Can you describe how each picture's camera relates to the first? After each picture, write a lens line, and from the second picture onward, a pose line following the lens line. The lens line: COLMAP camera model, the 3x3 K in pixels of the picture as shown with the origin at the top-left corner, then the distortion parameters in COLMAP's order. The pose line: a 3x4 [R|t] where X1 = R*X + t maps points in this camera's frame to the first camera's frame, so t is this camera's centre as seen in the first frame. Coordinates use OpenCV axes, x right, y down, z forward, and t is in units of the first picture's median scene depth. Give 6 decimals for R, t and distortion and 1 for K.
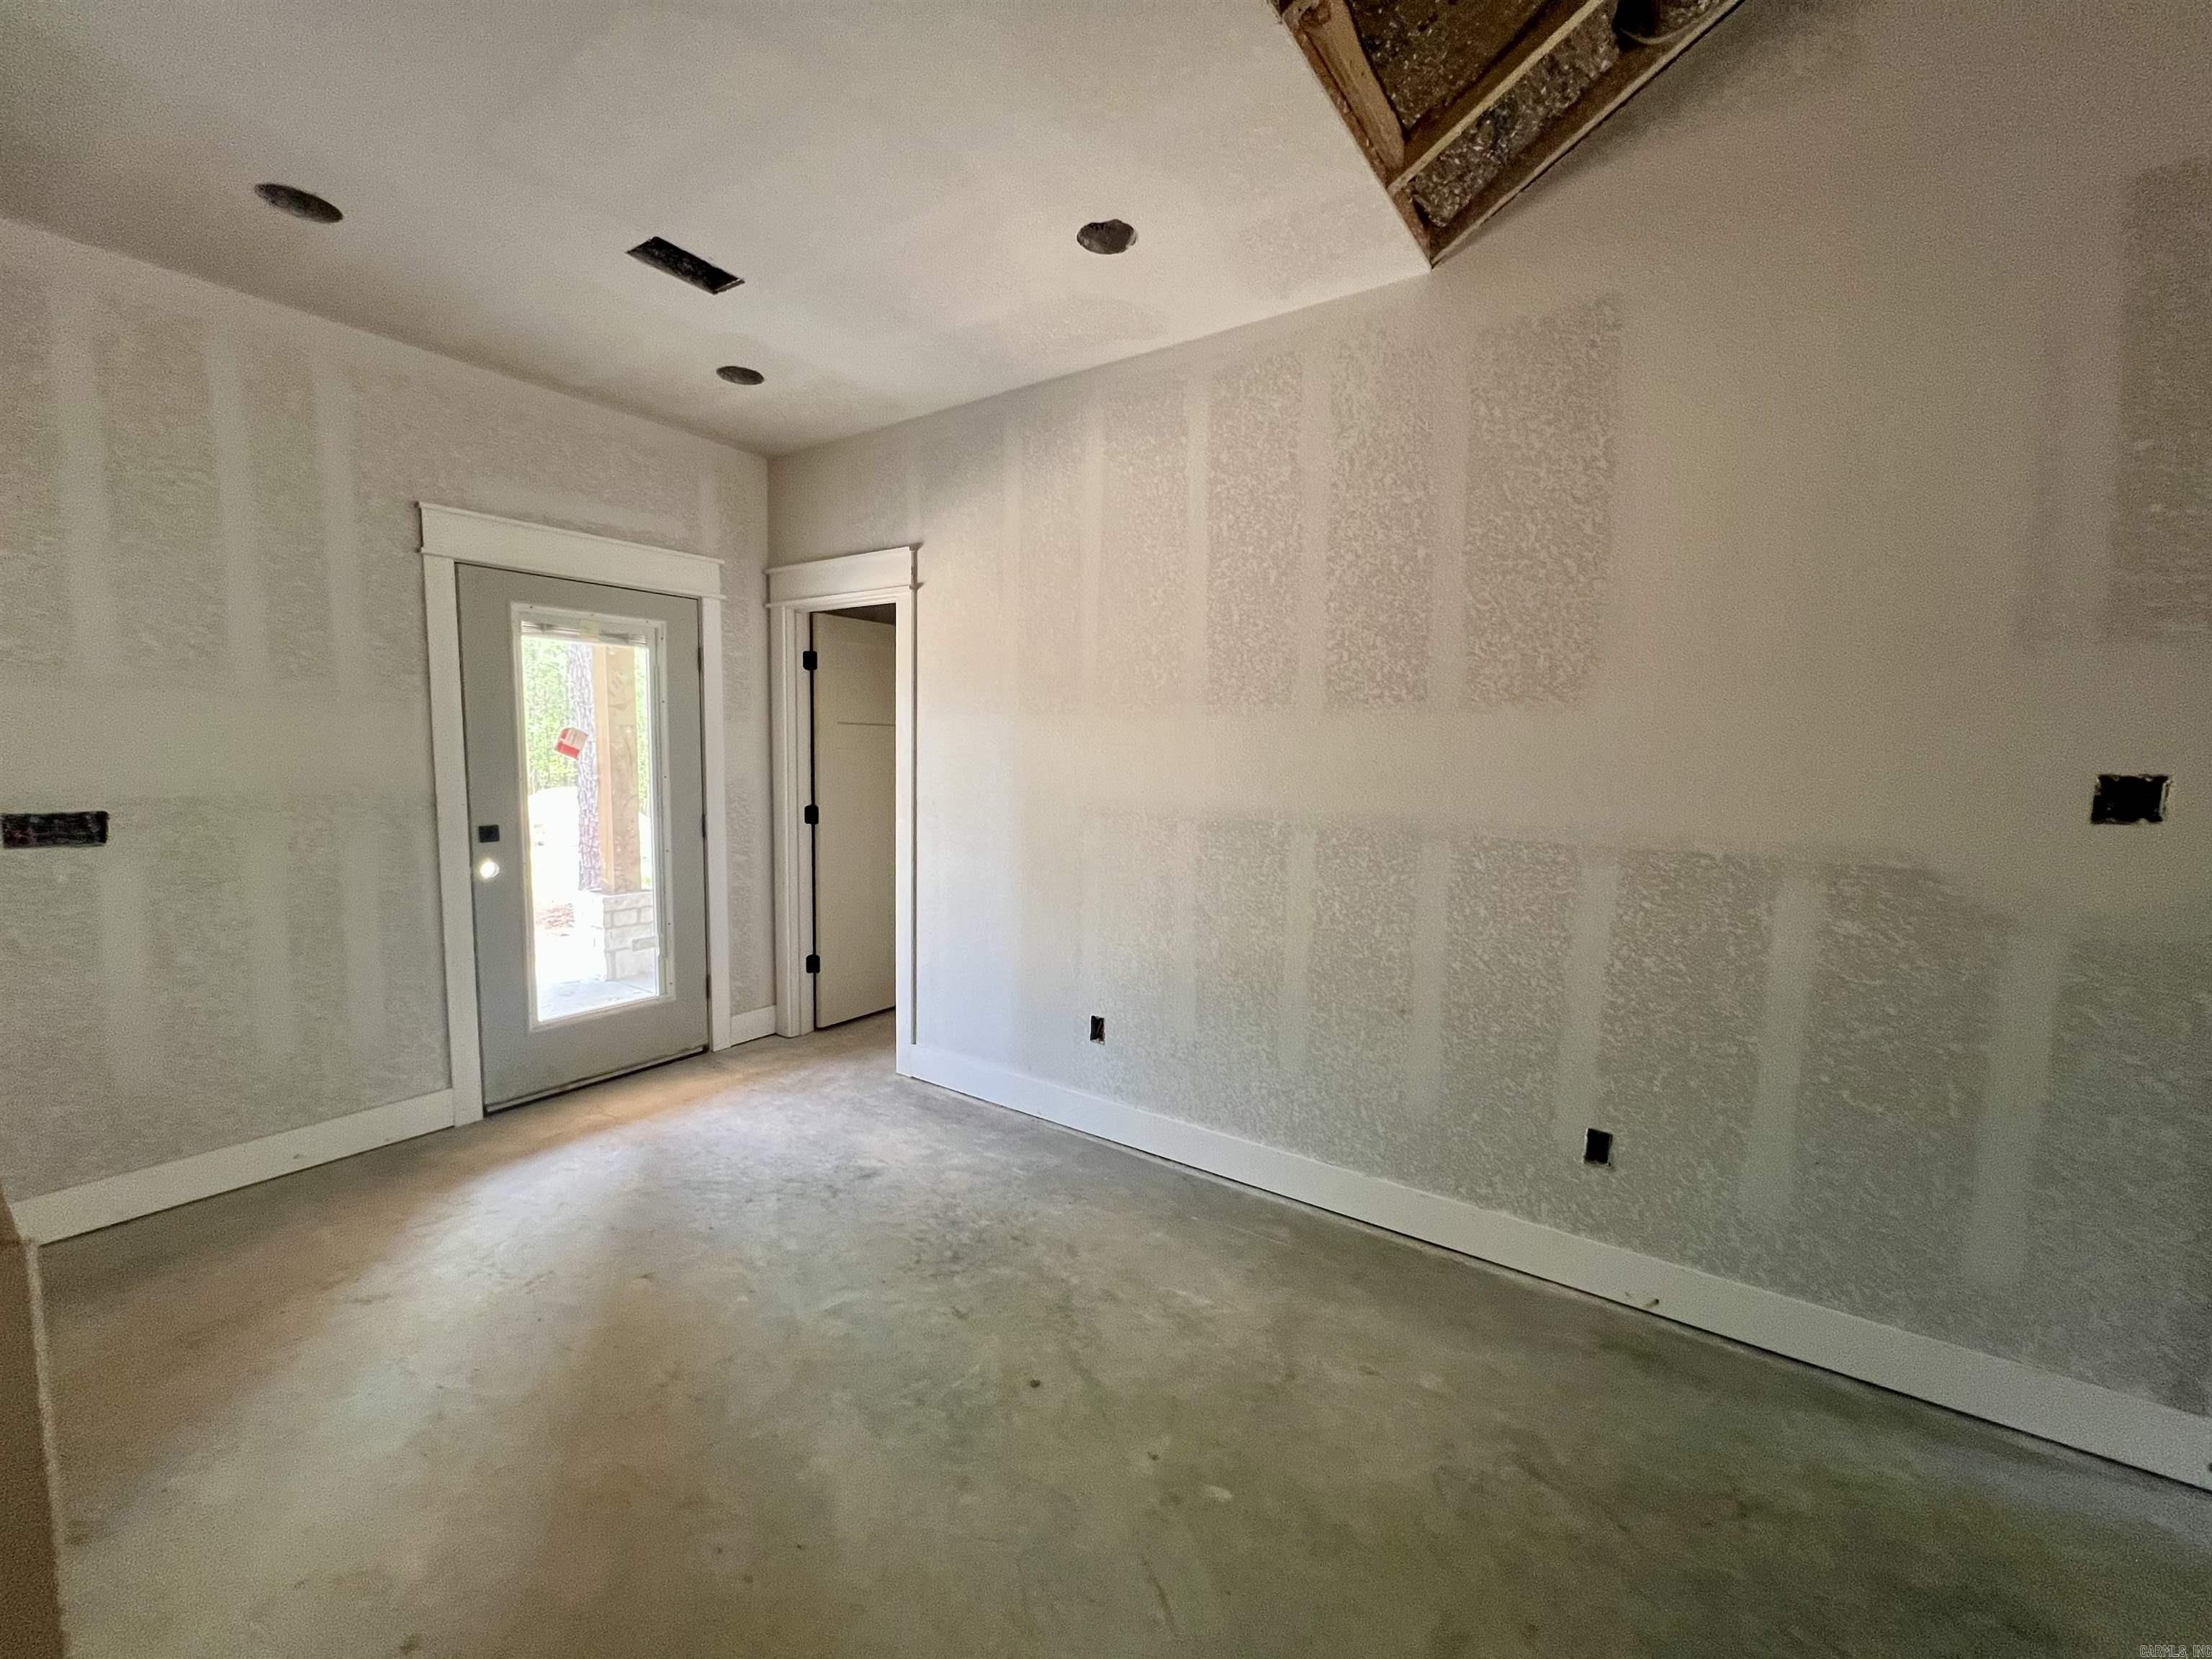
lens RADIAL K [[887.2, 0, 1107.7], [0, 887.2, 827.9], [0, 0, 1]] dist [-0.003530, 0.000300]
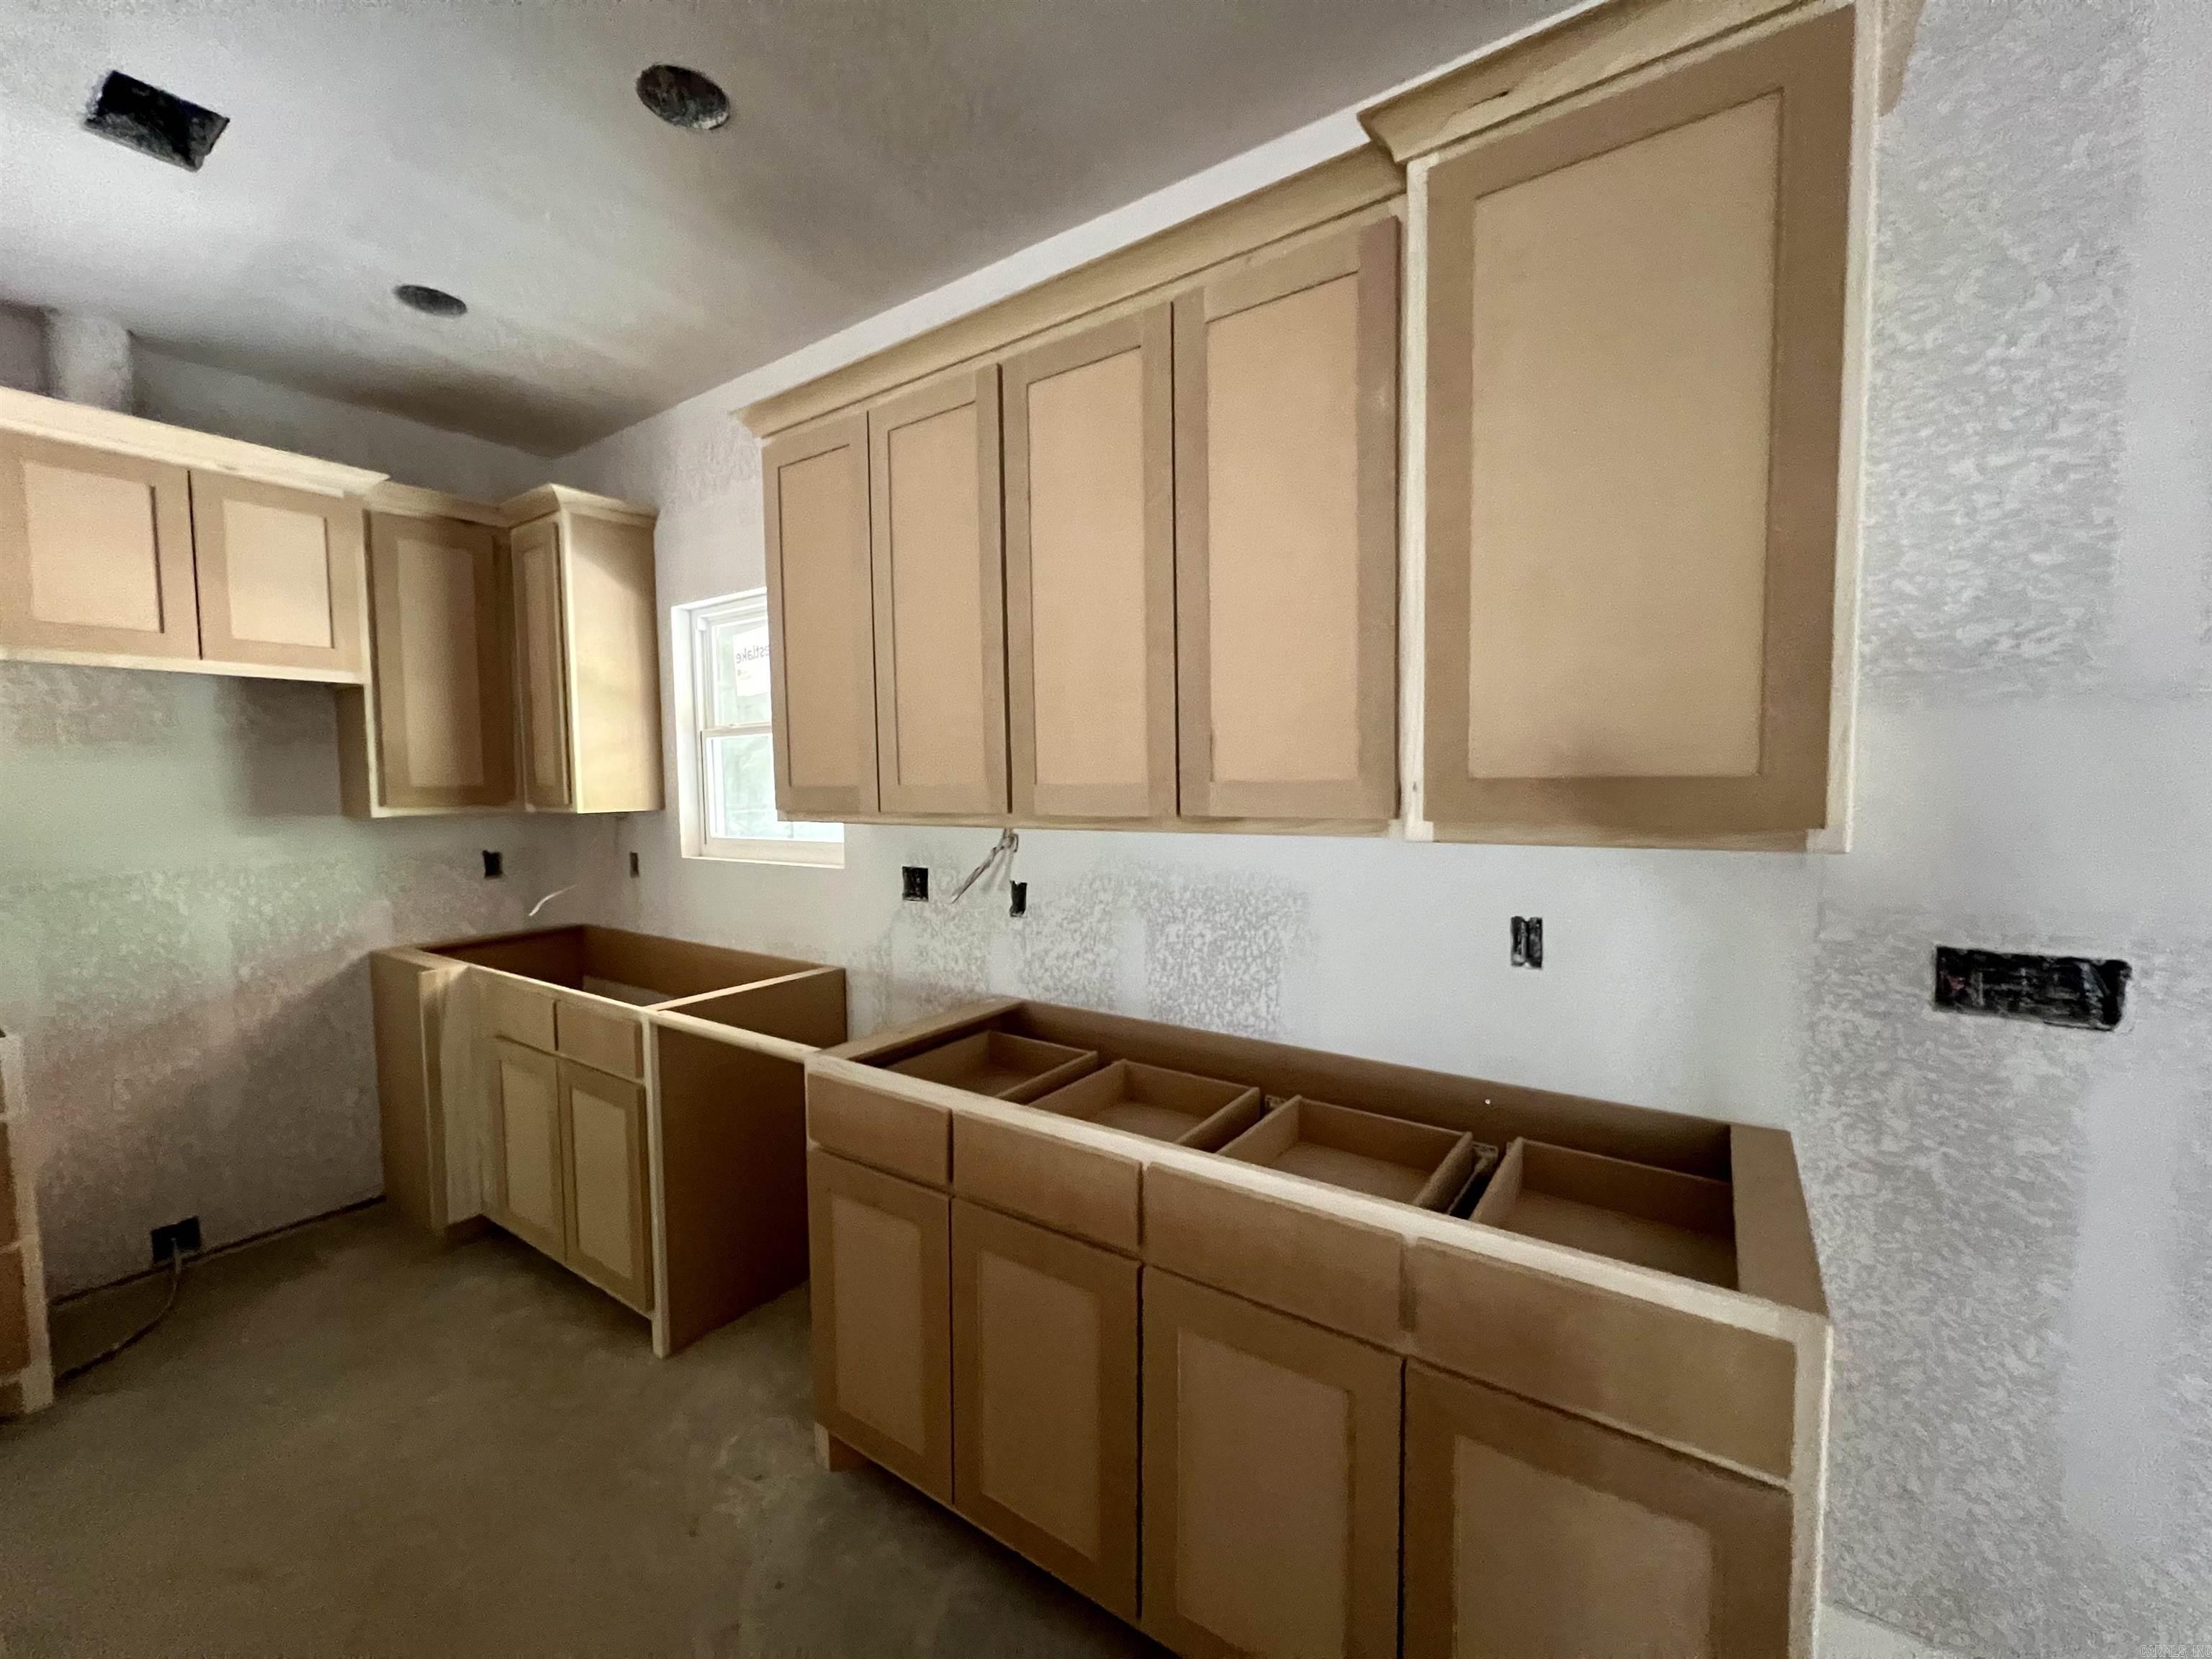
lens RADIAL K [[885.3, 0, 1109.3], [0, 885.3, 828.2], [0, 0, 1]] dist [-0.003638, 0.000885]
pose [[0.009319, 0.042700, -0.999044, -0.581408], [-0.079282, 0.995974, 0.041829, -0.057819], [0.996809, 0.078817, 0.012667, 0.387142]]
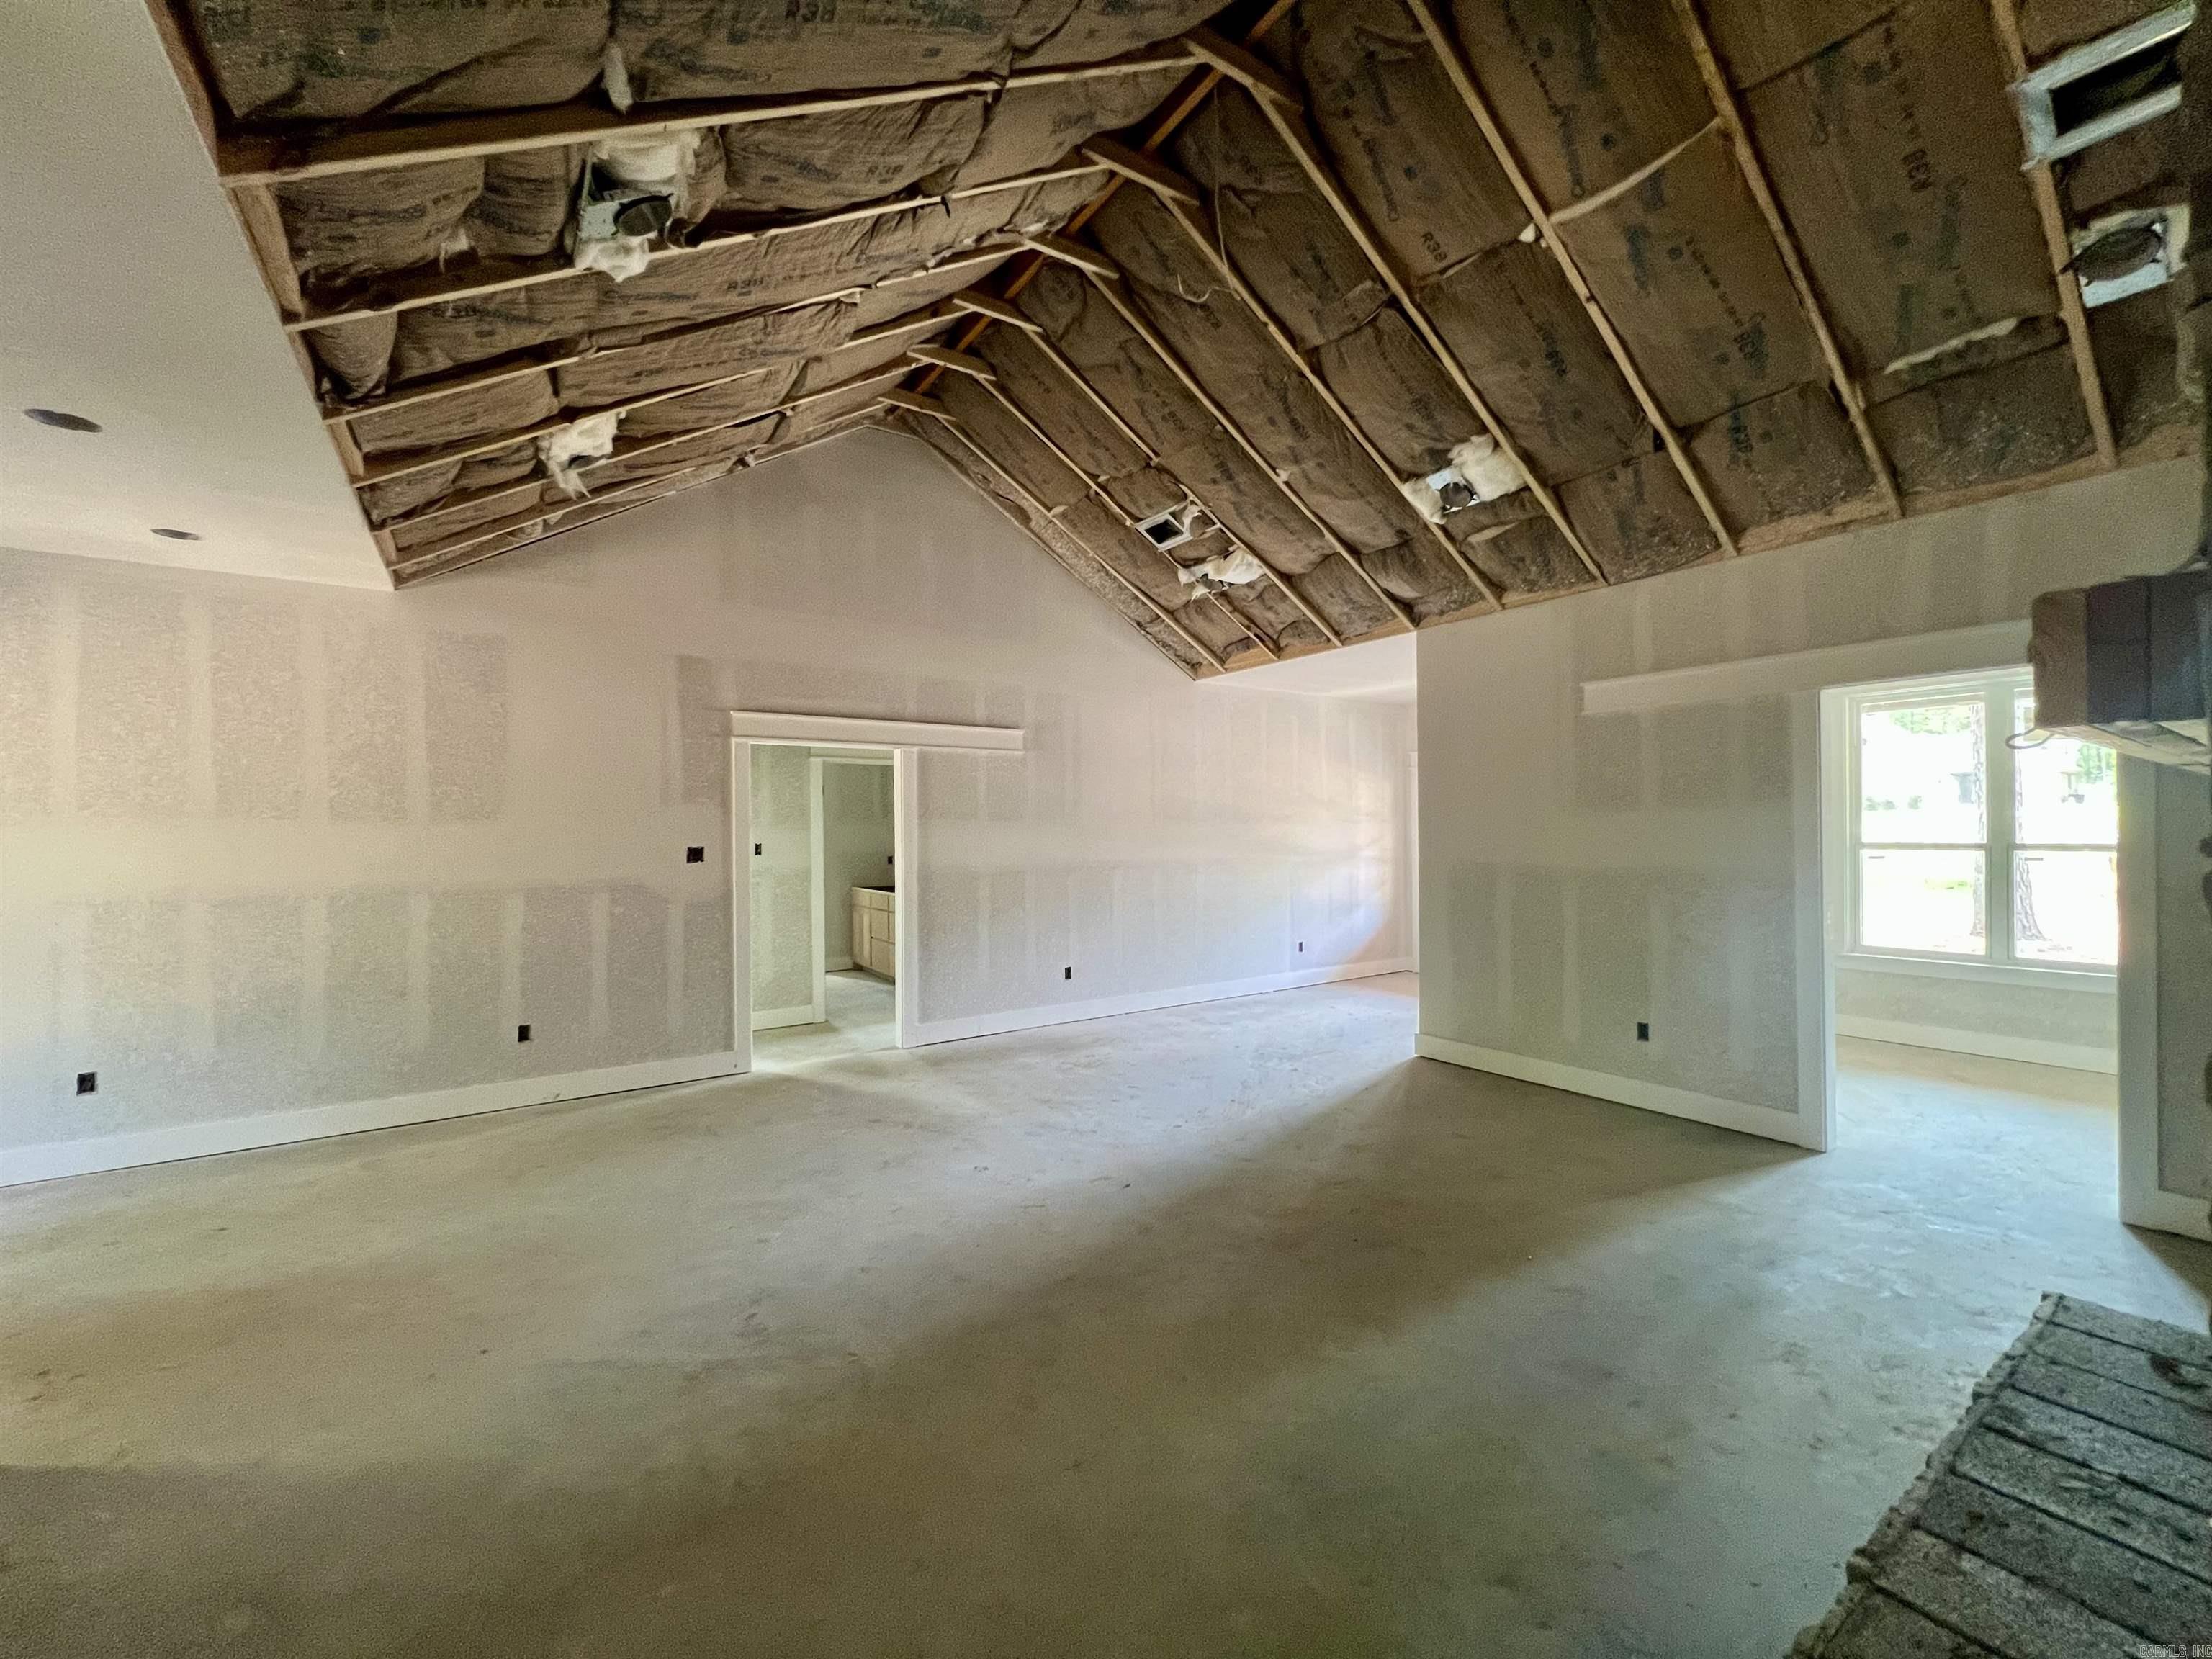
lens RADIAL K [[885.3, 0, 1110.8], [0, 885.3, 830.4], [0, 0, 1]] dist [-0.003638, 0.000885]
pose [[0.349437, -0.019048, 0.936766, -0.728622], [0.098603, 0.994989, -0.016550, 0.046203], [-0.931757, 0.098151, 0.349565, -0.855868]]
